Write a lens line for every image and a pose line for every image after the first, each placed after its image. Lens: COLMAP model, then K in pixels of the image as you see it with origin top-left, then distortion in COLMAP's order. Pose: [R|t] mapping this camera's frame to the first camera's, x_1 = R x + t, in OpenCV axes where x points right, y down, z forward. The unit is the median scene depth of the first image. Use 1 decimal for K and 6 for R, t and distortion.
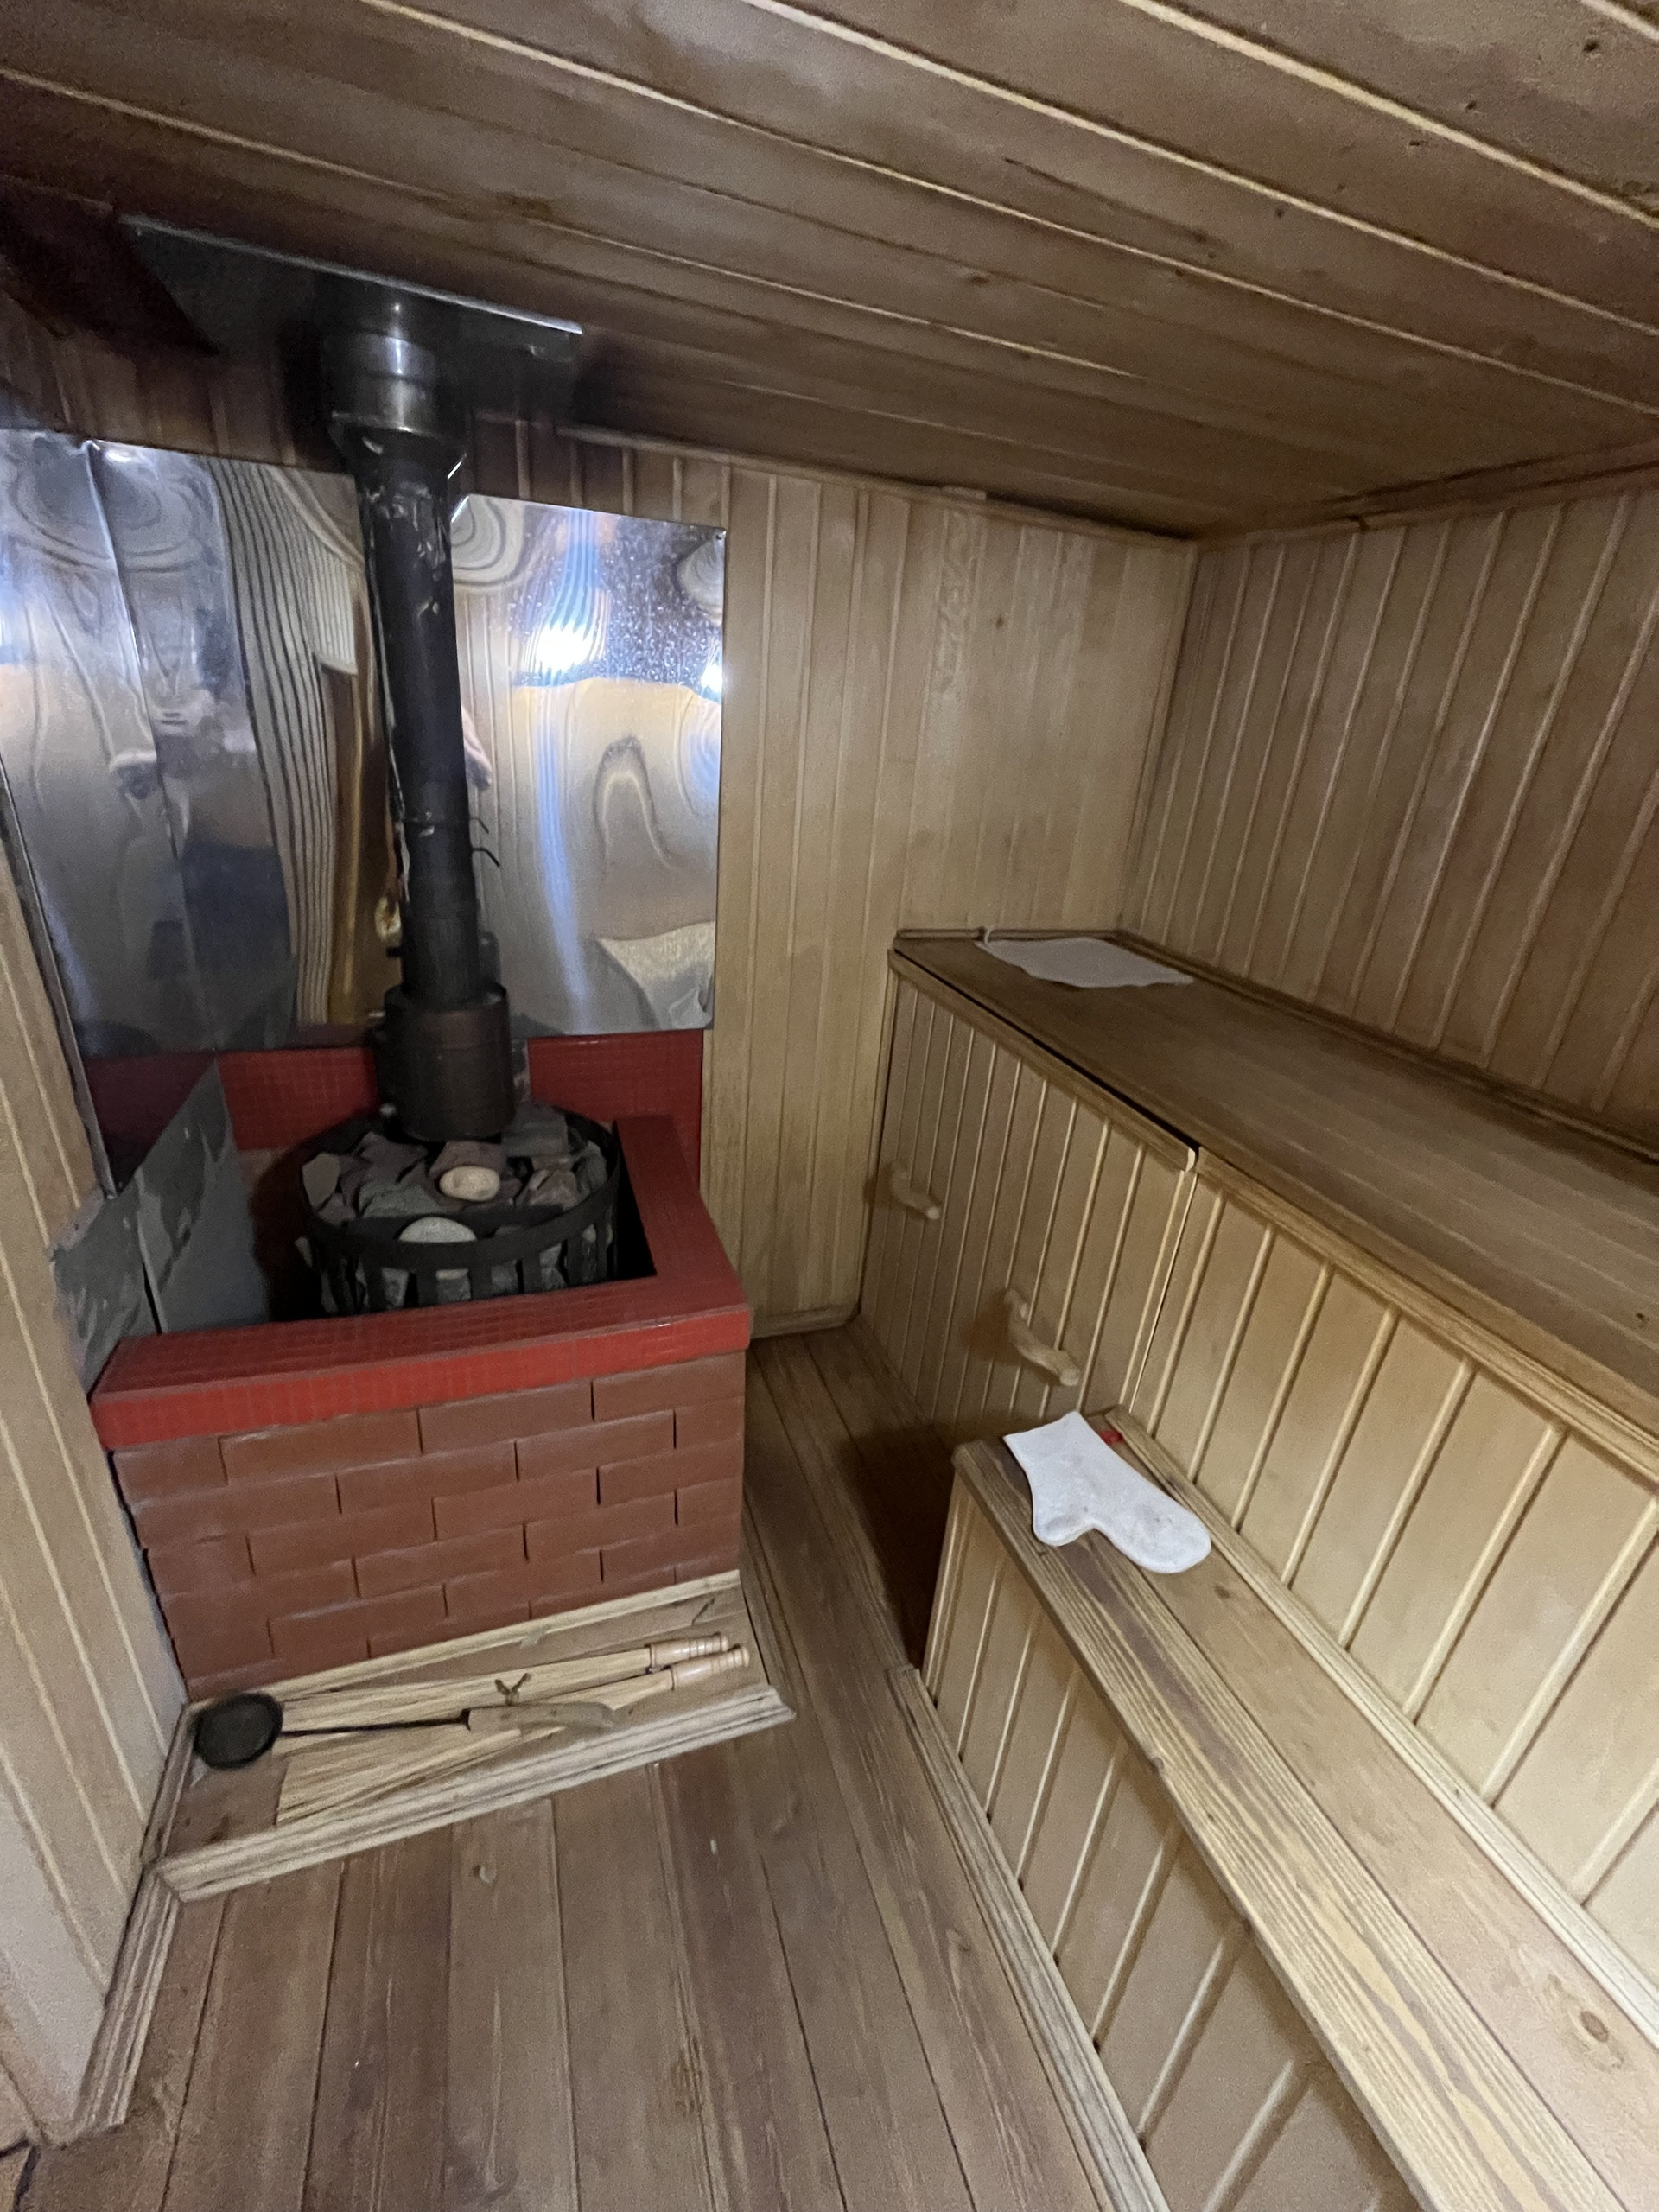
lens RADIAL K [[895.8, 0, 830.8], [0, 895.8, 1100.8], [0, 0, 1]] dist [0.000757, -0.000506]
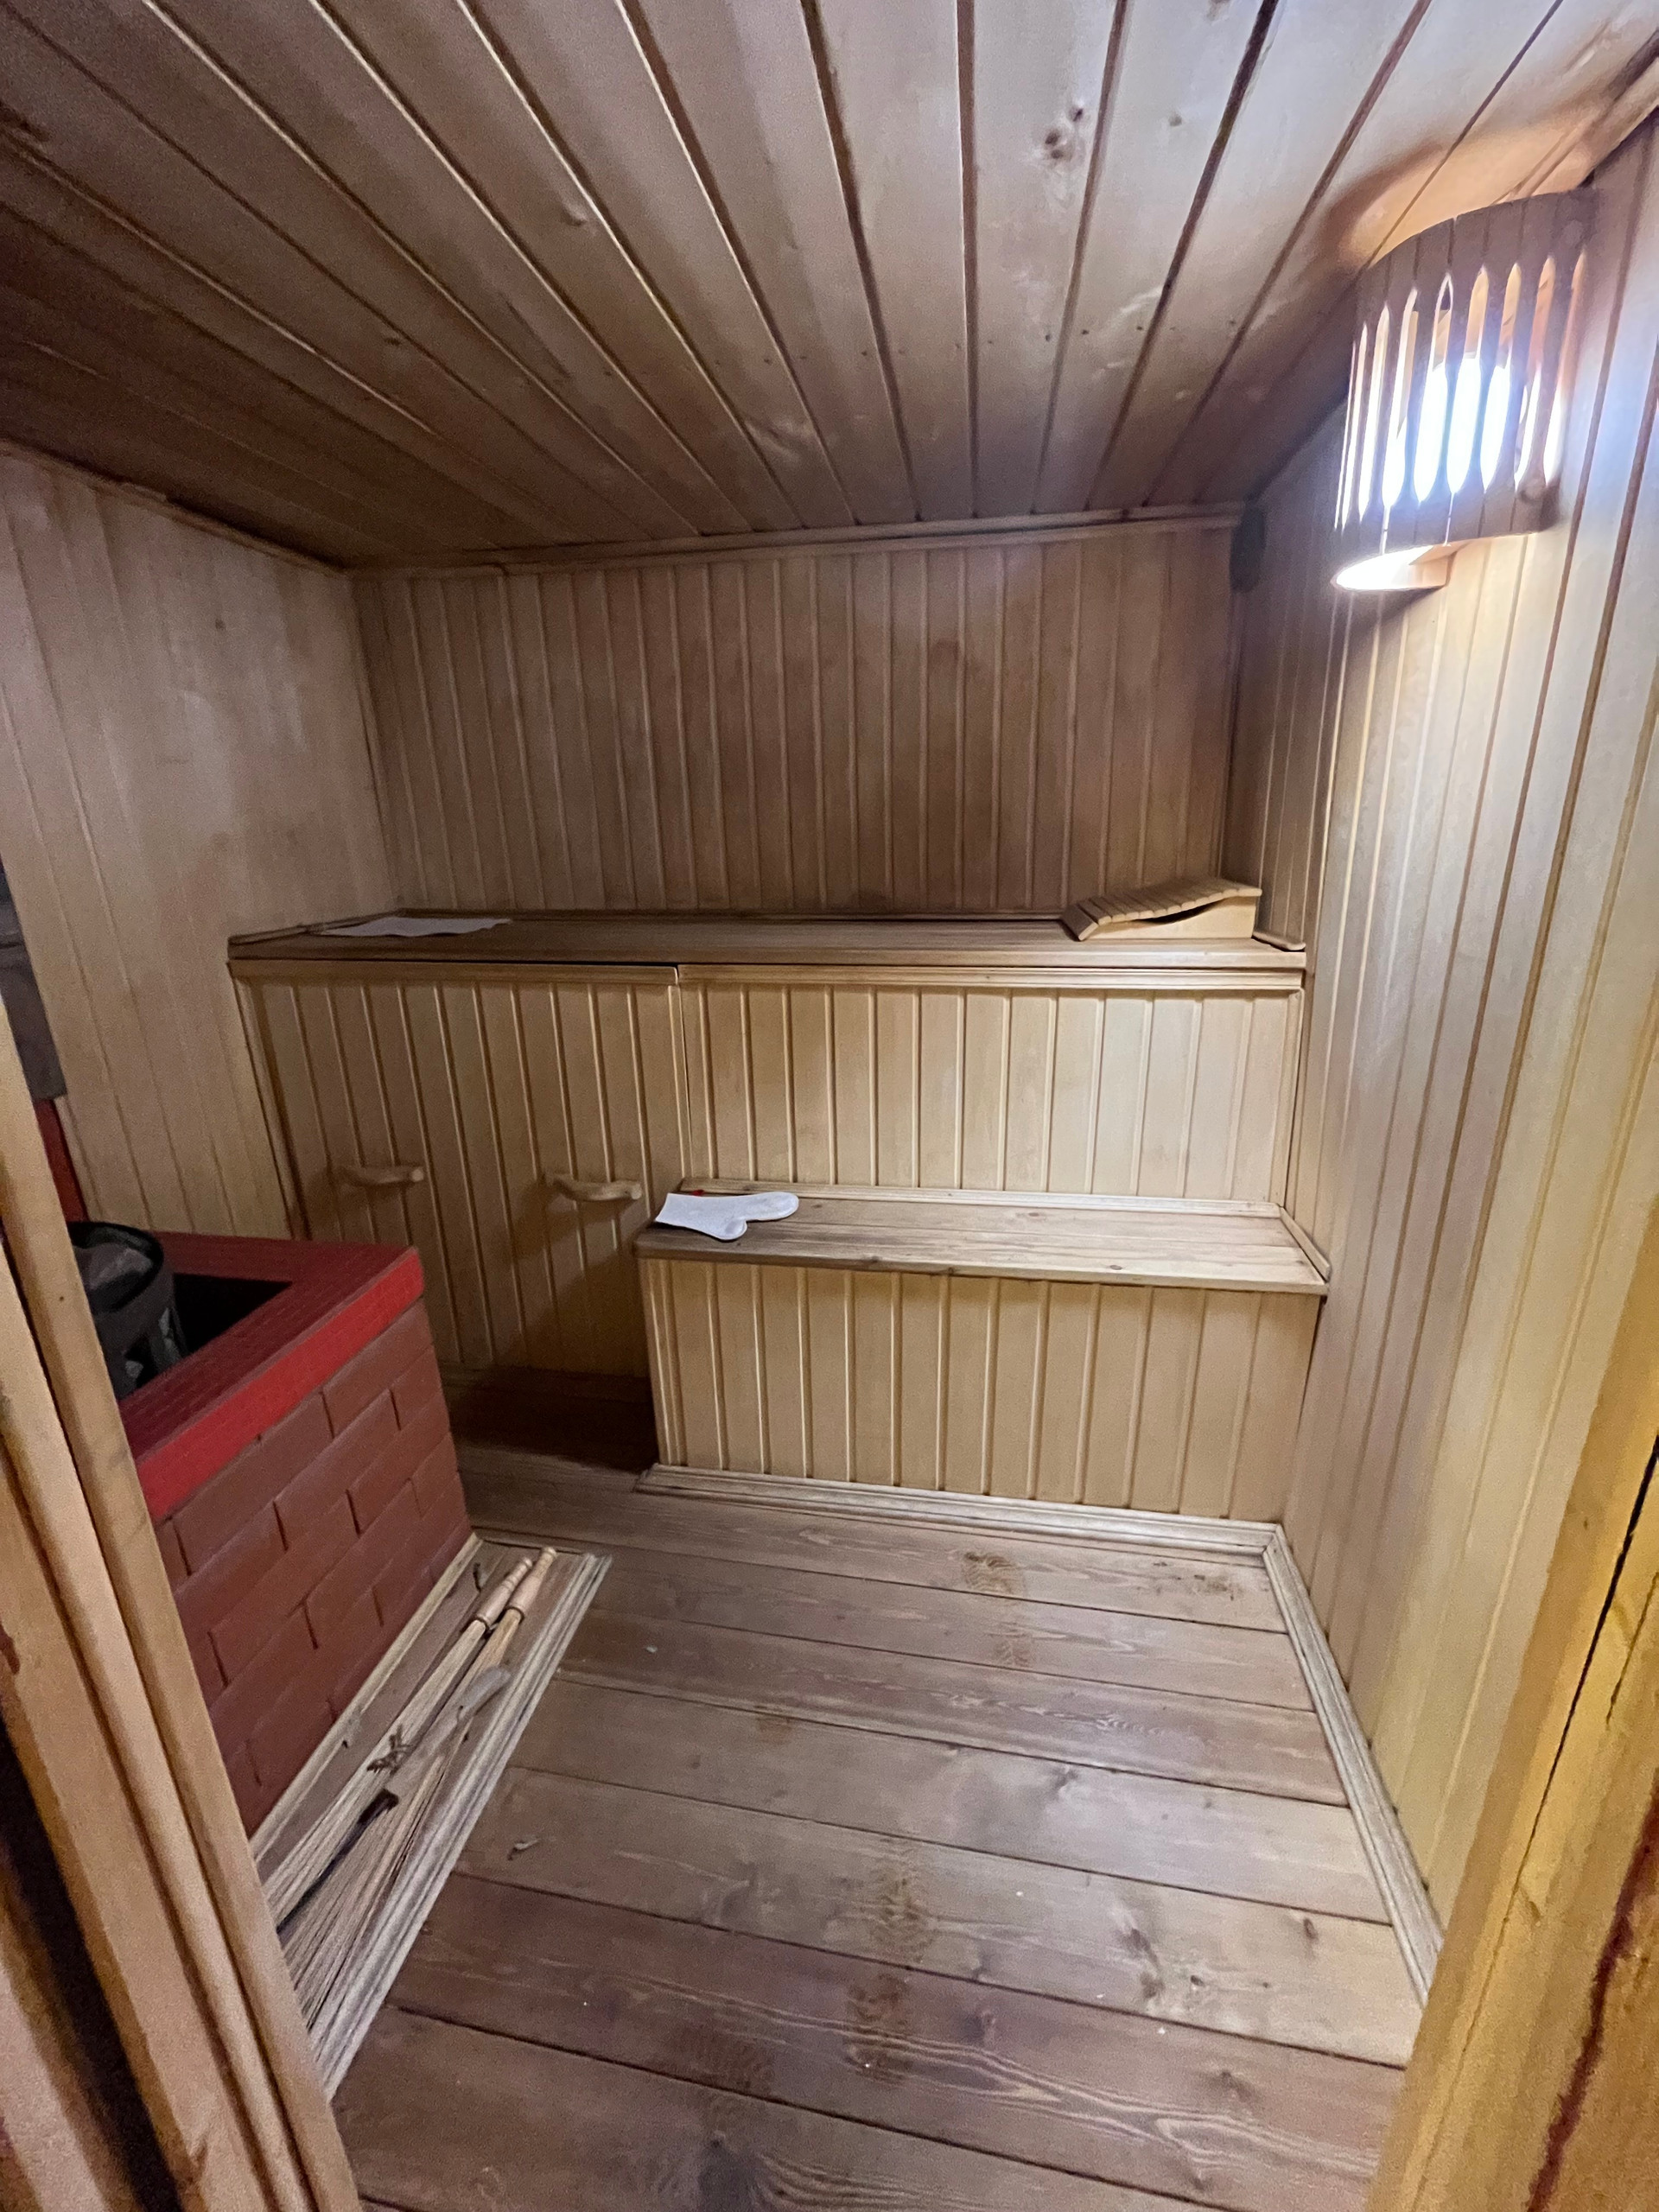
lens RADIAL K [[895.8, 0, 826.8], [0, 895.8, 1100.0], [0, 0, 1]] dist [0.000757, -0.000506]
pose [[0.492236, -0.347053, 0.798284, -0.606583], [0.400792, 0.904449, 0.146073, 0.112458], [-0.772702, 0.248044, 0.584299, -0.006456]]
